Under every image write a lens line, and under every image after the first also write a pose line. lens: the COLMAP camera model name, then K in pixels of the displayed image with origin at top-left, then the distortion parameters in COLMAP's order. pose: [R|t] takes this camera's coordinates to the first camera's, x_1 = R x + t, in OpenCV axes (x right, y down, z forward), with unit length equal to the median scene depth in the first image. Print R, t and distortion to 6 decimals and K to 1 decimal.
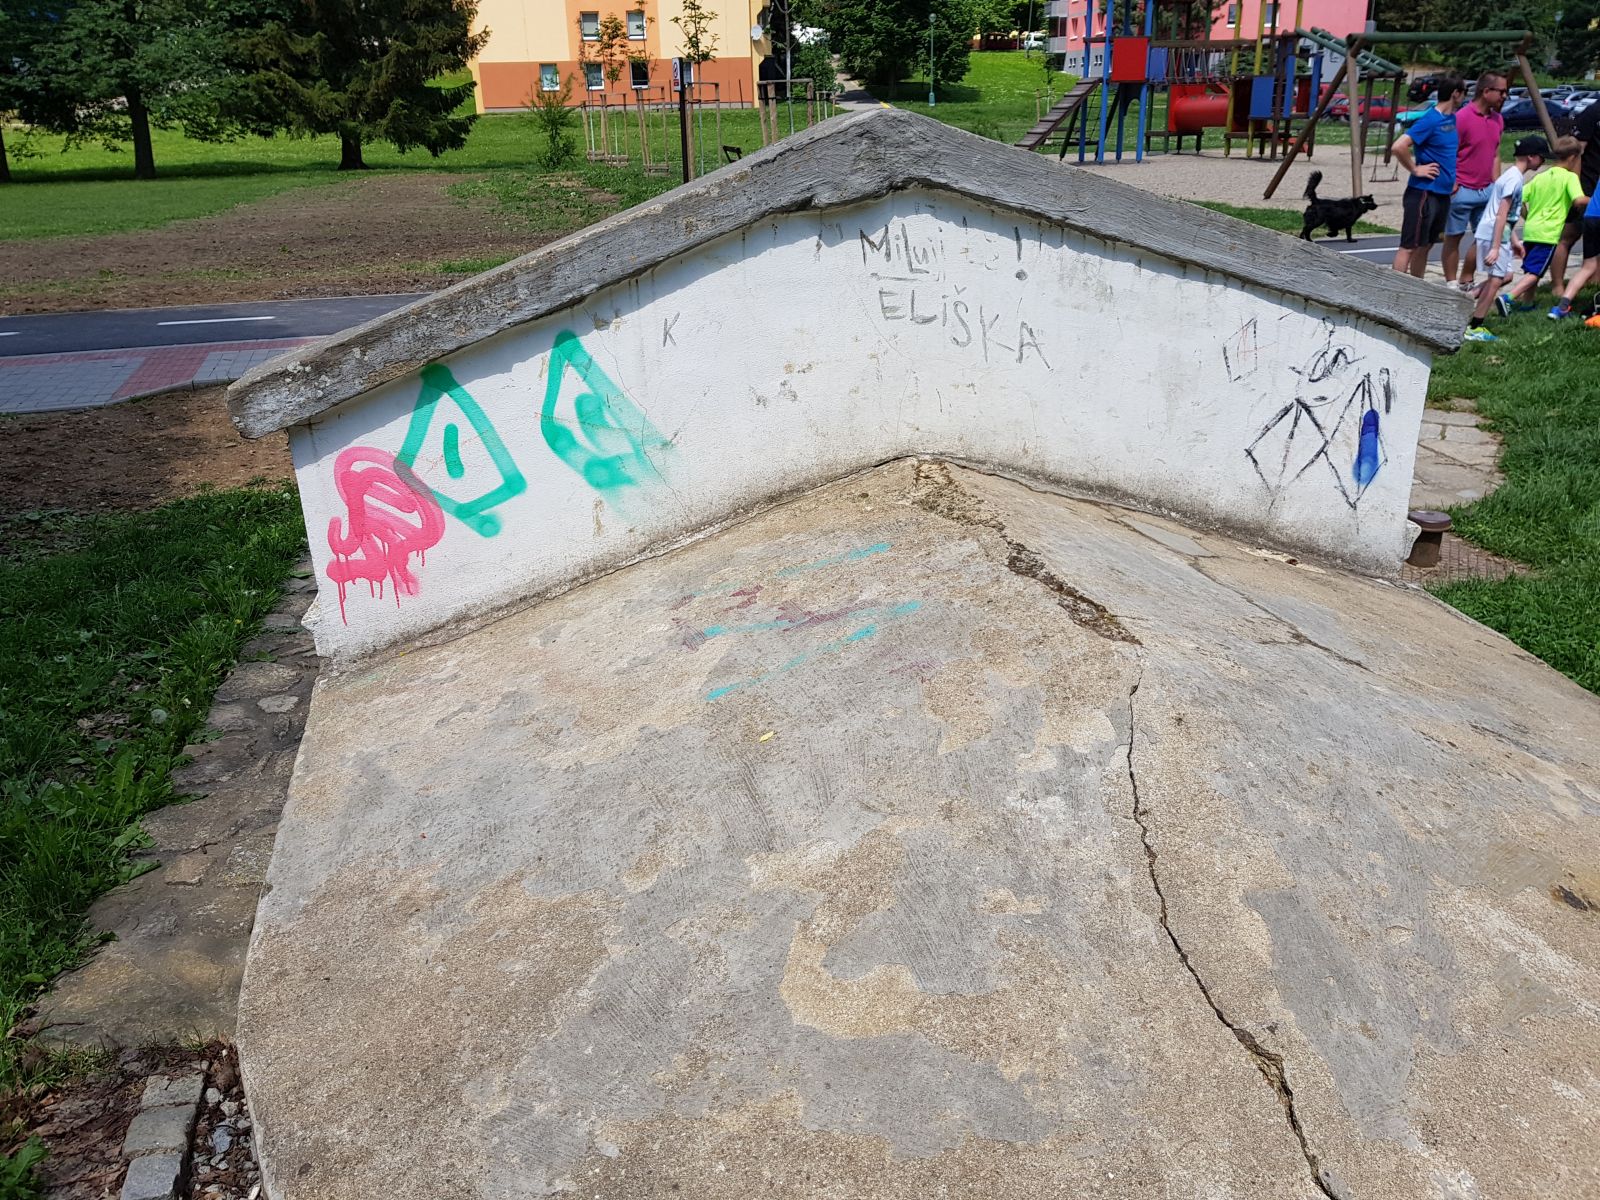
lens RADIAL K [[1218.2, 0, 800.0], [0, 1218.2, 600.0], [0, 0, 1]] dist [0.049391, -0.089408]
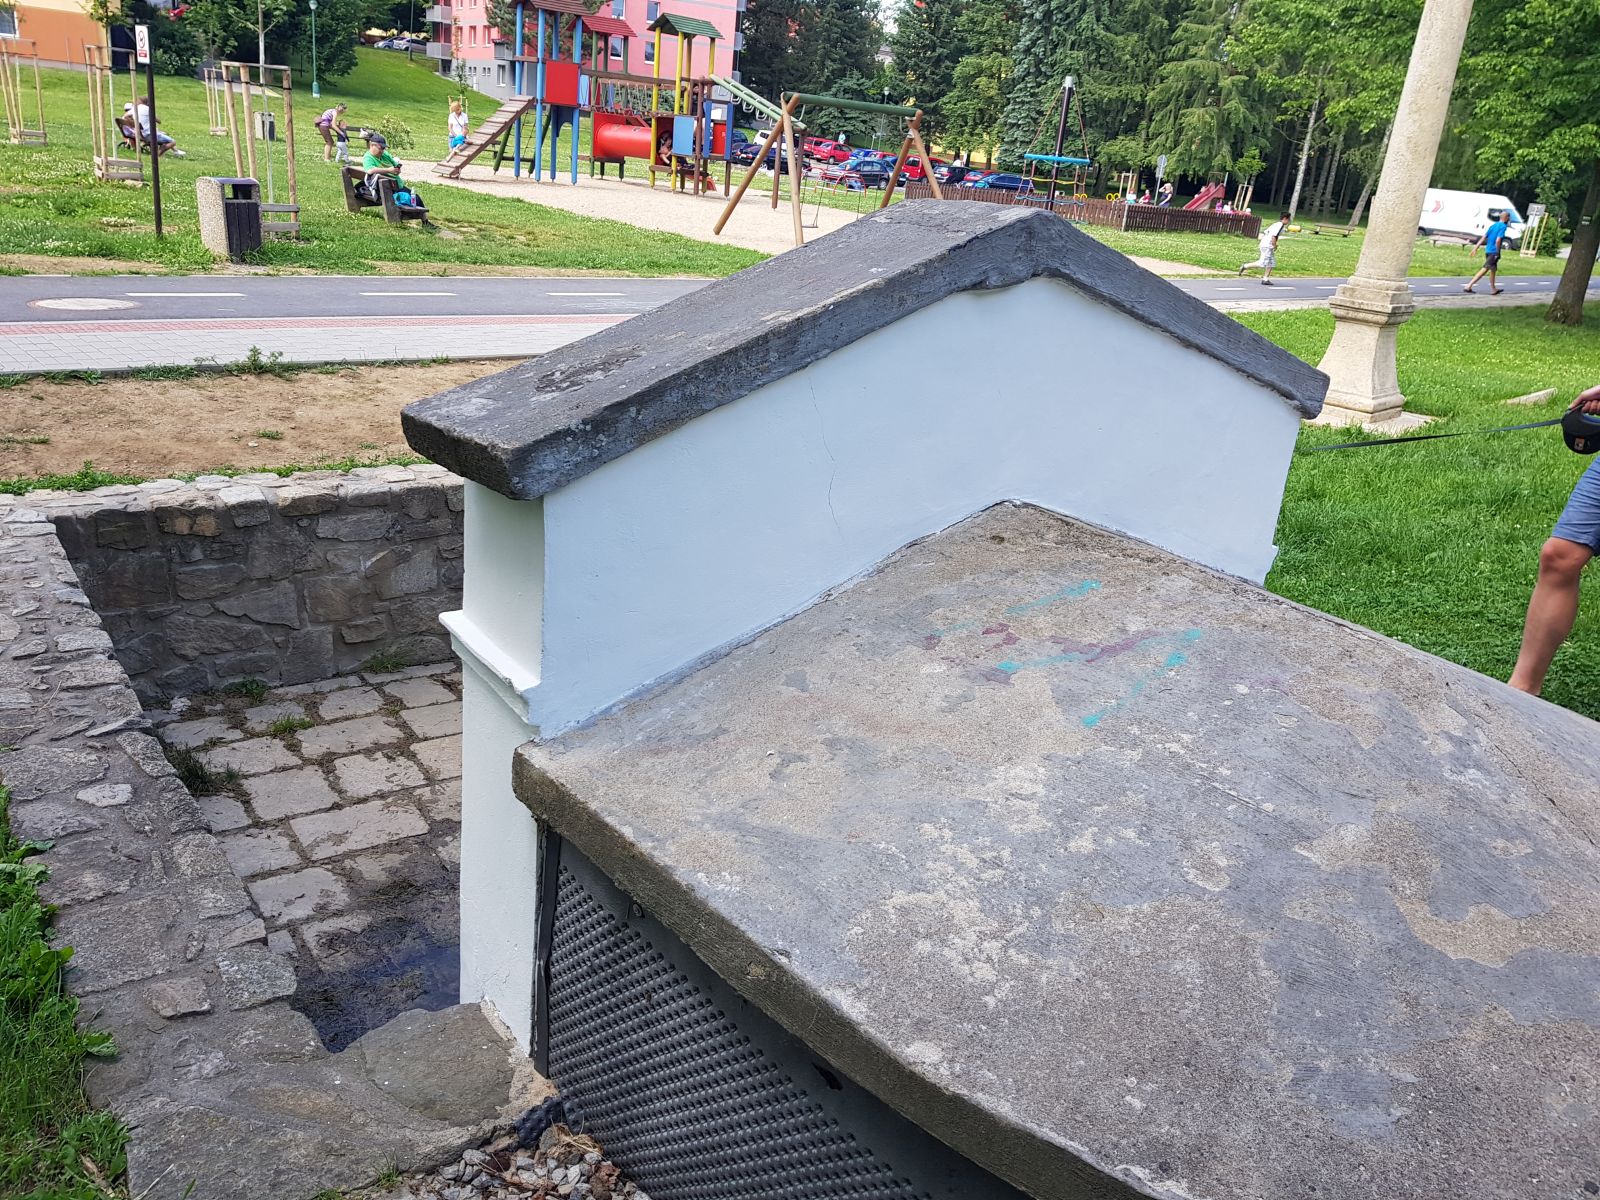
lens RADIAL K [[1203.5, 0, 800.0], [0, 1203.5, 600.0], [0, 0, 1]] dist [0.076943, -0.129863]
pose [[0.894657, -0.051646, 0.443758, -0.675657], [0.054788, 0.998481, 0.005749, -0.048679], [-0.443381, 0.019169, 0.896128, 0.073817]]
